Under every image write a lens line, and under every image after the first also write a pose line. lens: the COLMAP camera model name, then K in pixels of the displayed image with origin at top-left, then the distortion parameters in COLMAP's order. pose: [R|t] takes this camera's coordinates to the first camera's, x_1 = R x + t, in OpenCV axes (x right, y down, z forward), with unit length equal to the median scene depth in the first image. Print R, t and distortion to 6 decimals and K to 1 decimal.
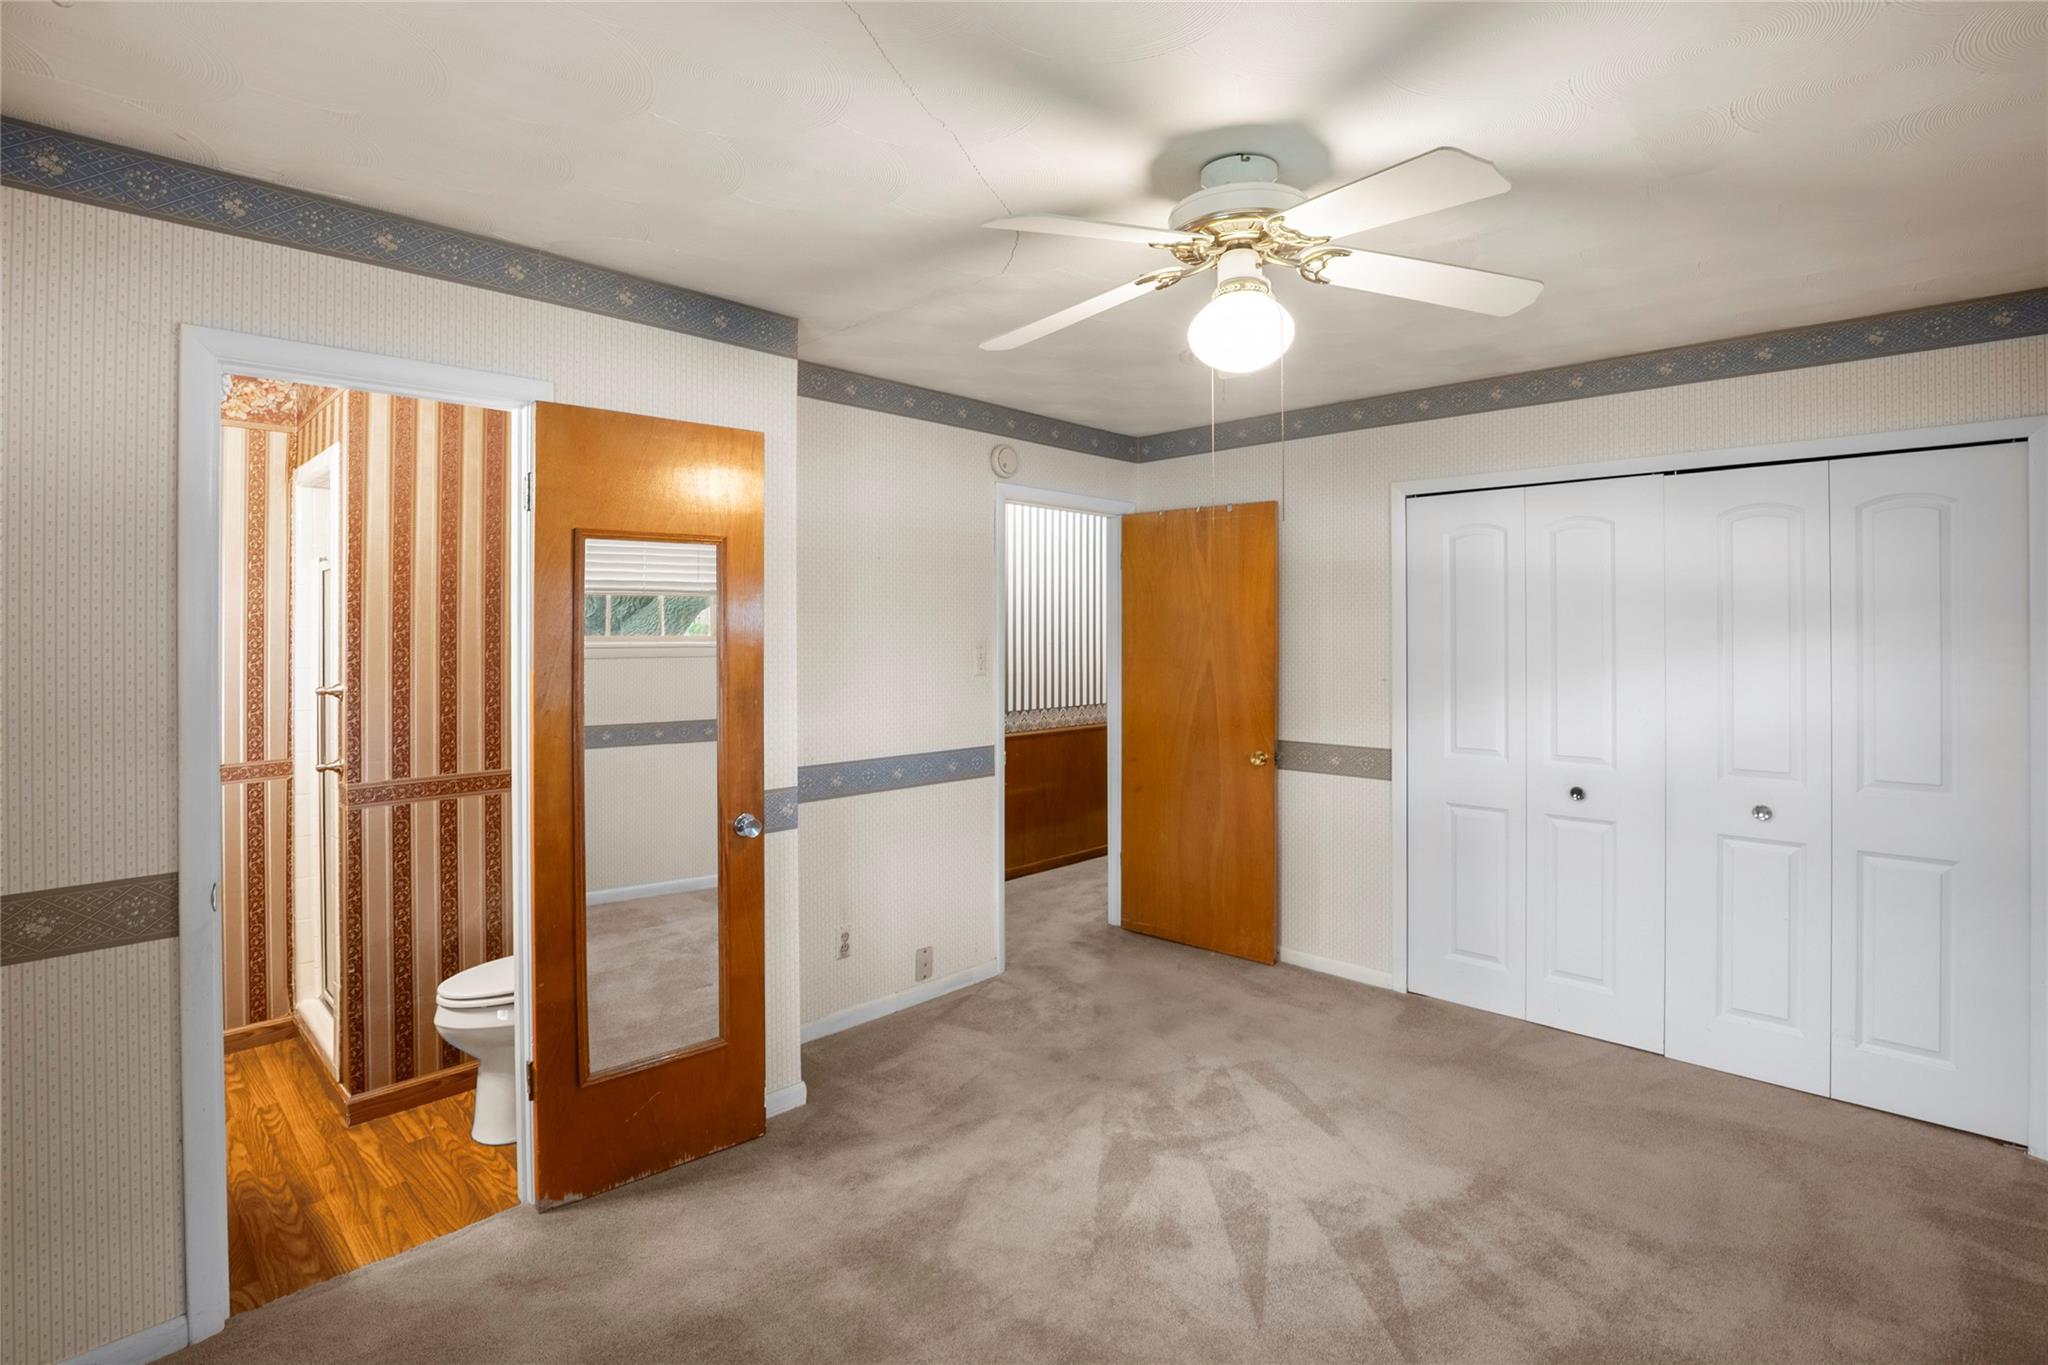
lens RADIAL K [[956.1, 0, 1012.8], [0, 956.1, 622.1], [0, 0, 1]] dist [-0.033179, 0.005487]
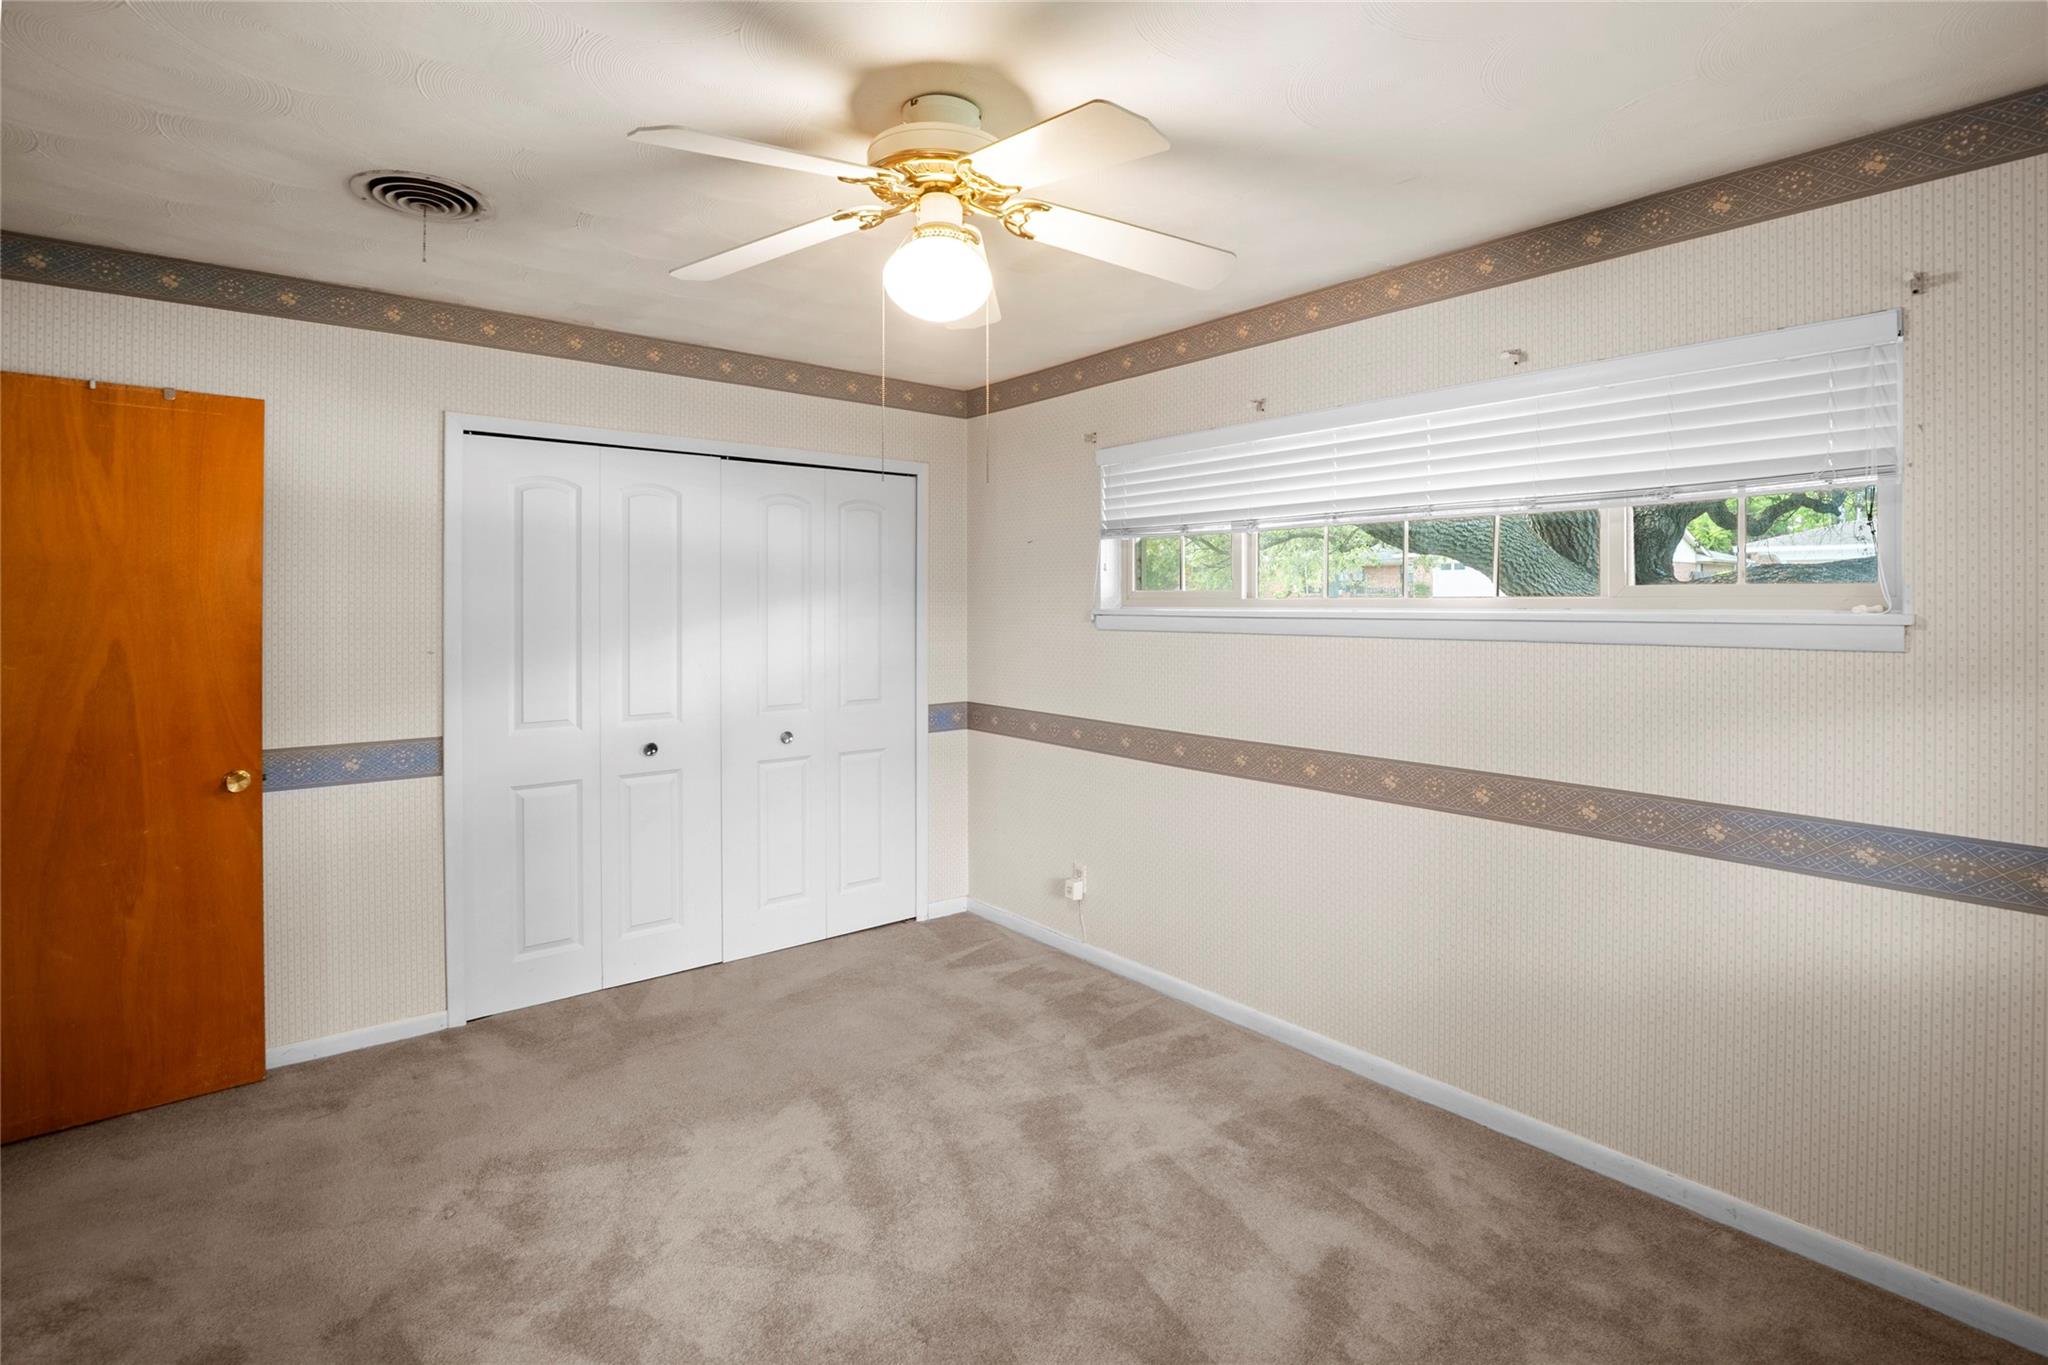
lens RADIAL K [[1007.6, 0, 1033.4], [0, 1007.6, 591.5], [0, 0, 1]] dist [-0.004448, -0.000325]
pose [[0.119438, 0.002884, 0.992838, -0.436998], [-0.016791, 0.999859, -0.000885, 0.000920], [-0.992700, -0.016565, 0.119469, 0.426475]]
